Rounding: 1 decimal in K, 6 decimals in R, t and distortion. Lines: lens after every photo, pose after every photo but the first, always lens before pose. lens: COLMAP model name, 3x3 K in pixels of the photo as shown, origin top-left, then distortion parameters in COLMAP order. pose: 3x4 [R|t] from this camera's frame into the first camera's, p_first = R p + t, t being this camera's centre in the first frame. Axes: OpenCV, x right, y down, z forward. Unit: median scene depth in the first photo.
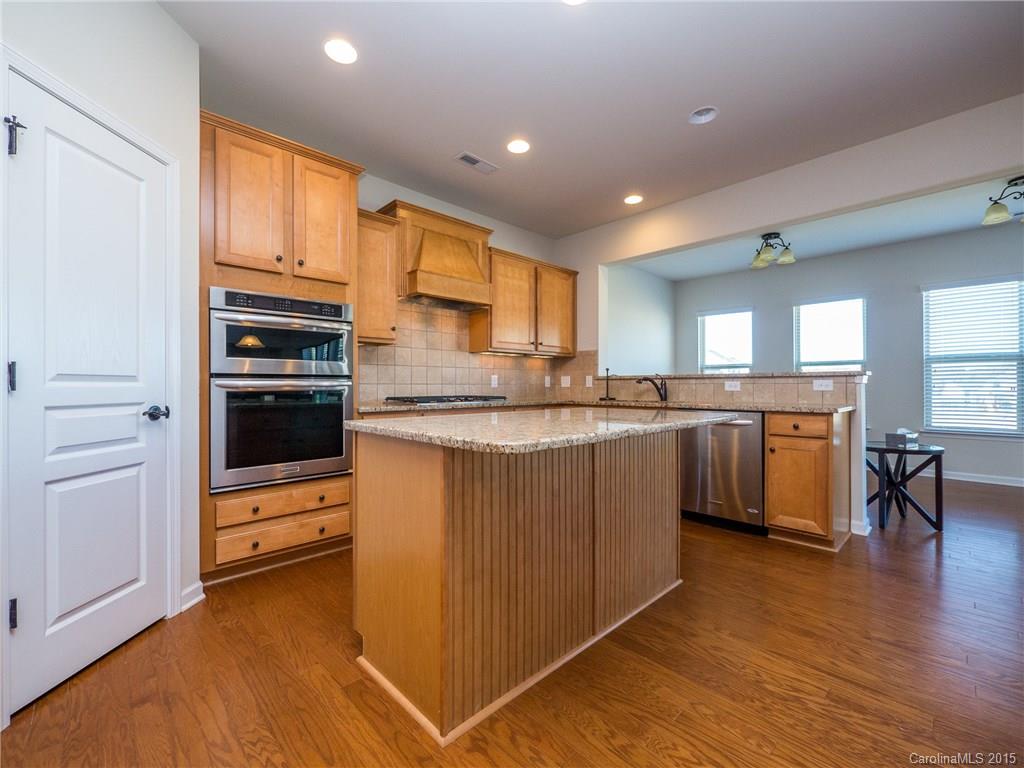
lens RADIAL K [[435.0, 0, 515.5], [0, 435.0, 384.2], [0, 0, 1]] dist [-0.001643, 0.000084]
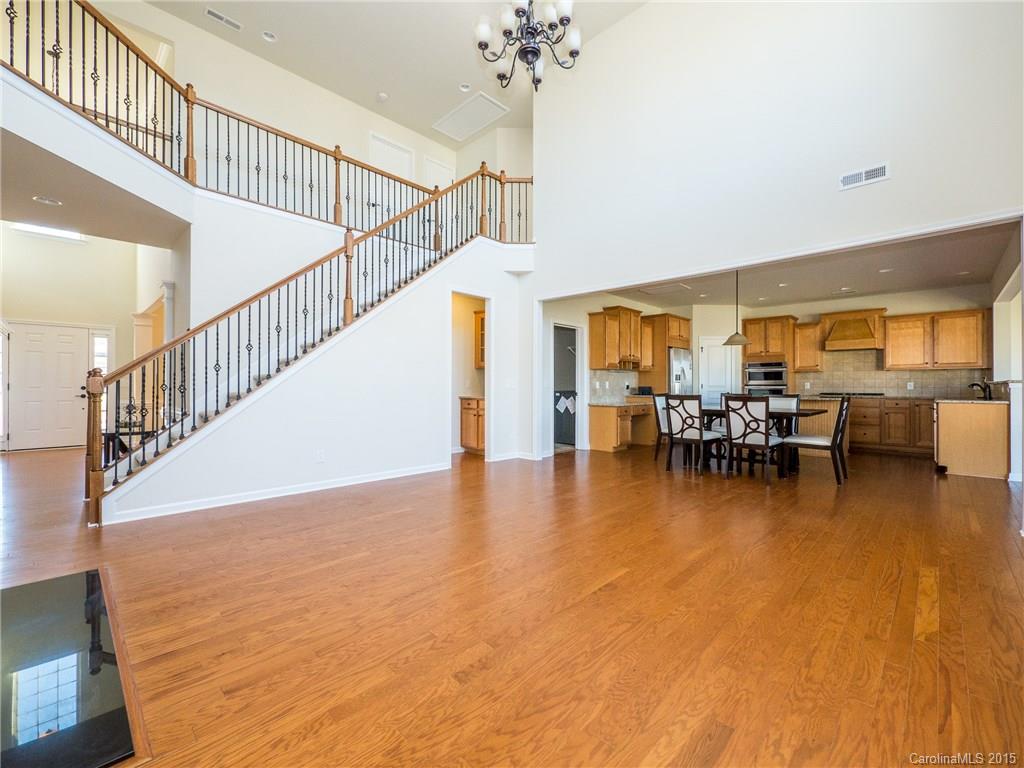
lens RADIAL K [[432.0, 0, 504.5], [0, 432.0, 386.4], [0, 0, 1]] dist [-0.001704, -0.000044]
pose [[0.016249, -0.001179, -0.999867, 2.157425], [0.000883, 0.999999, -0.001165, -0.003982], [0.999868, -0.000864, 0.016250, -0.851017]]
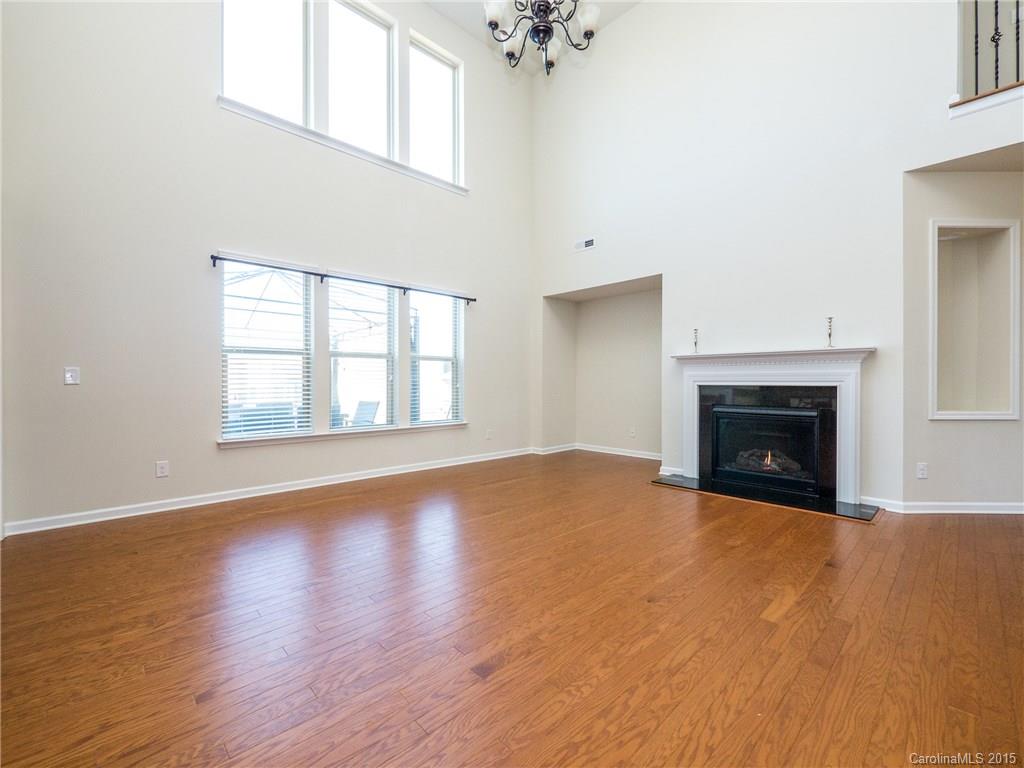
lens RADIAL K [[426.2, 0, 512.0], [0, 426.2, 384.0], [0, 0, 1]] dist [0.000314, -0.000029]
pose [[0.027497, -0.010078, 0.999571, 0.477738], [-0.003319, 0.999943, 0.010173, -0.005849], [-0.999616, -0.003597, 0.027462, -0.757919]]
